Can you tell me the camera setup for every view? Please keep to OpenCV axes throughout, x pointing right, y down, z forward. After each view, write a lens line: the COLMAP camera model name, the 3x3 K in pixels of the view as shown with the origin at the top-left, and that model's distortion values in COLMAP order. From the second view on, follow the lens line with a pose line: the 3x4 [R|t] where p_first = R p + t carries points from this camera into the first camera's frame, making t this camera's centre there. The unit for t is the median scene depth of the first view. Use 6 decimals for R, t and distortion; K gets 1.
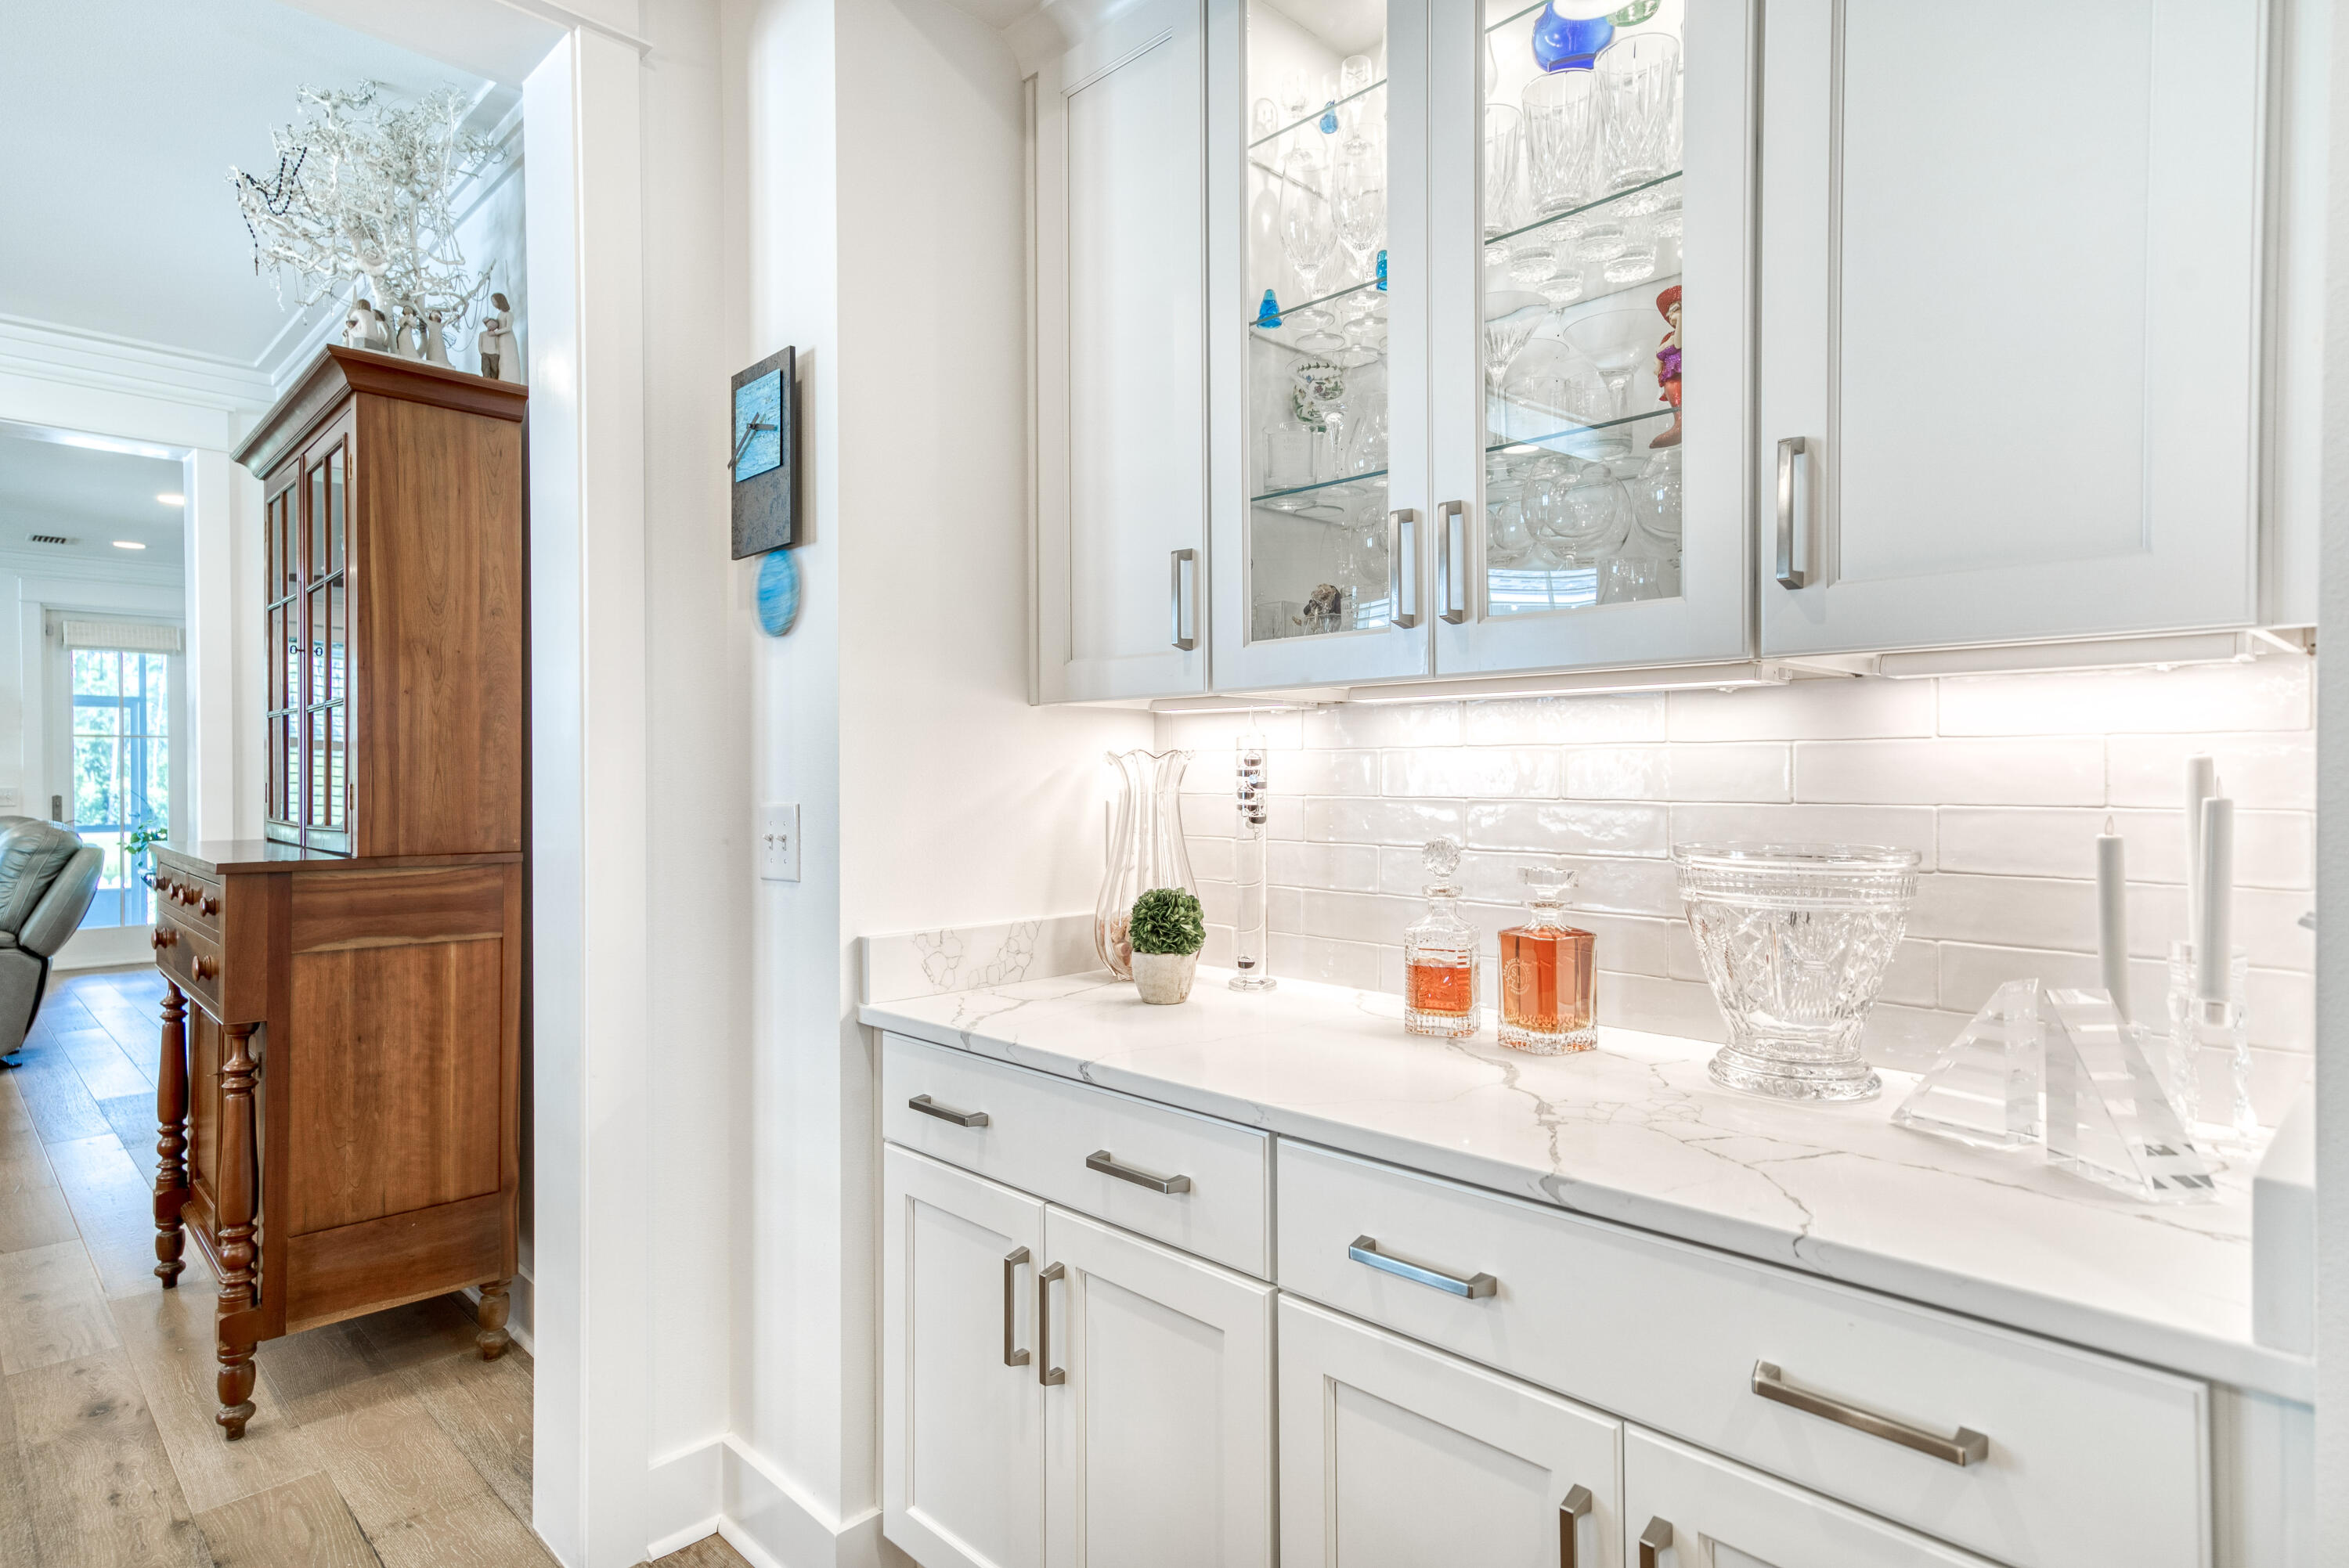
lens RADIAL K [[1238.8, 0, 1167.6], [0, 1238.8, 769.5], [0, 0, 1]] dist [0.026896, 0.000419]
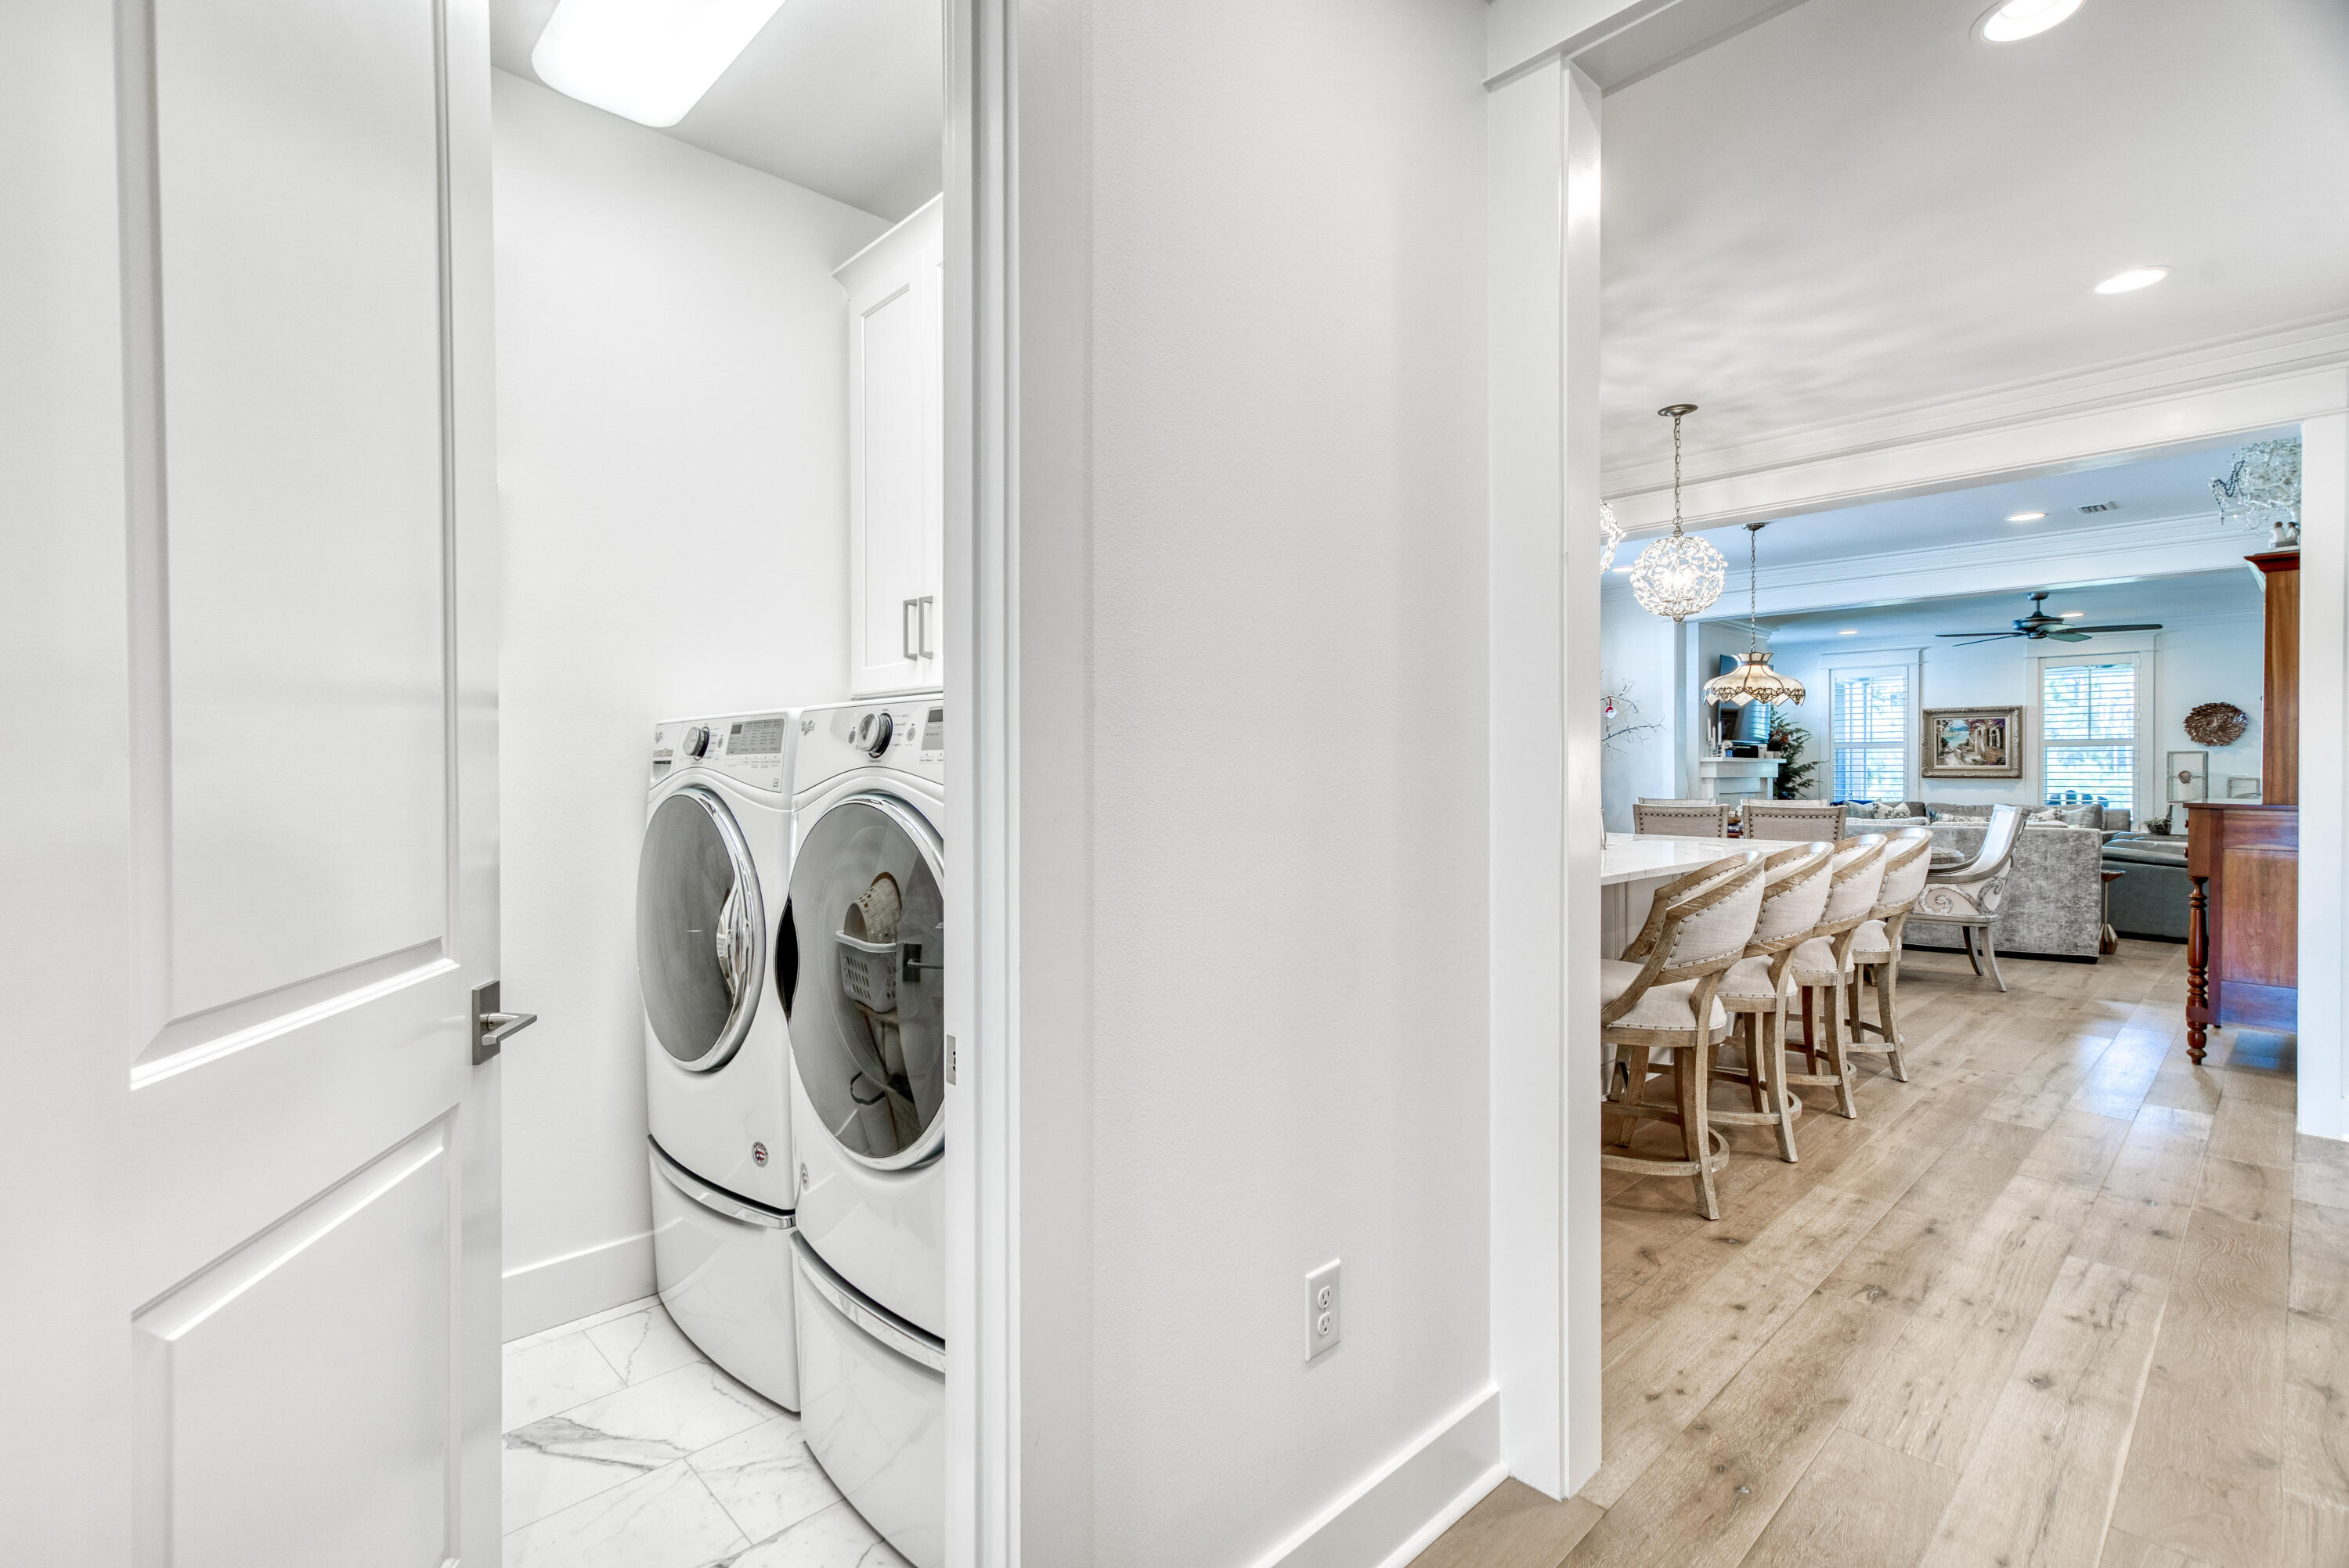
lens RADIAL K [[1082.4, 0, 1109.6], [0, 1082.4, 781.0], [0, 0, 1]] dist [-0.000475, 0.003710]
pose [[-0.055724, 0.014159, -0.998346, 1.268541], [0.001964, 0.999899, 0.014071, 0.005488], [0.998444, -0.001177, -0.055746, -0.796094]]
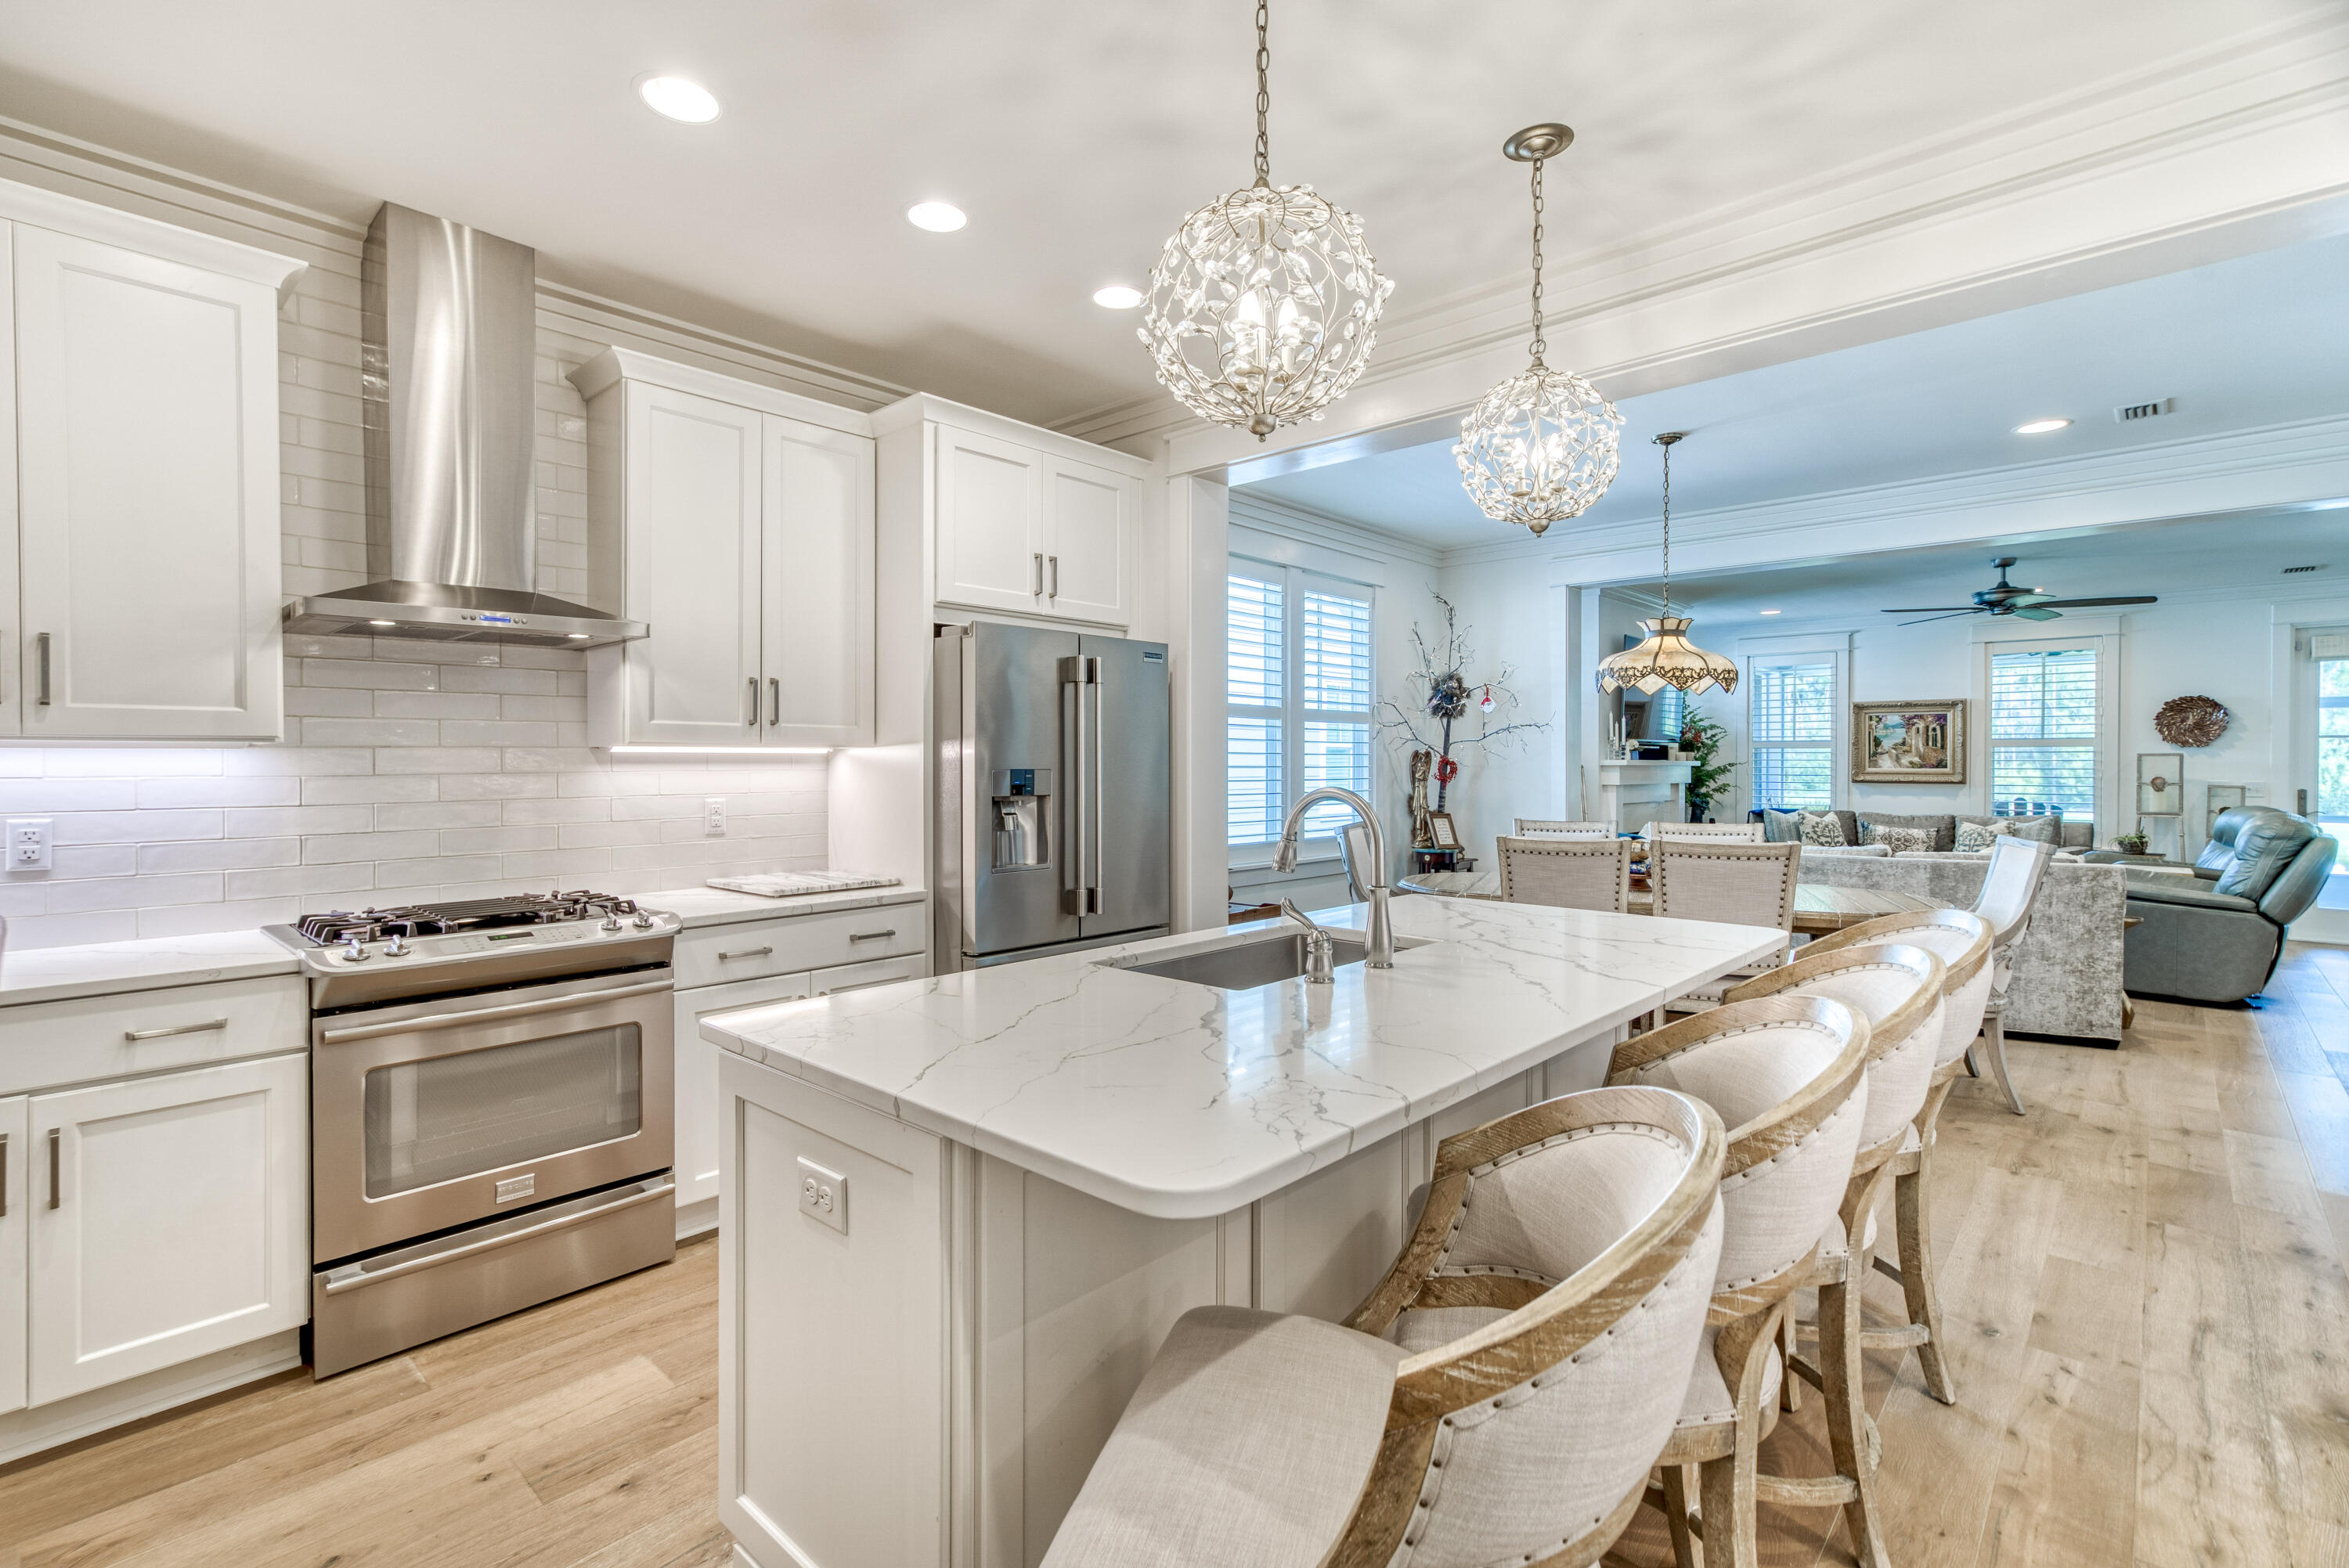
lens RADIAL K [[1082.4, 0, 1107.8], [0, 1082.4, 774.0], [0, 0, 1]] dist [-0.000475, 0.003710]
pose [[0.009193, 0.015437, -0.999839, 0.341348], [0.000122, 0.999881, 0.015439, -0.030569], [0.999958, -0.000263, 0.009190, -0.323875]]
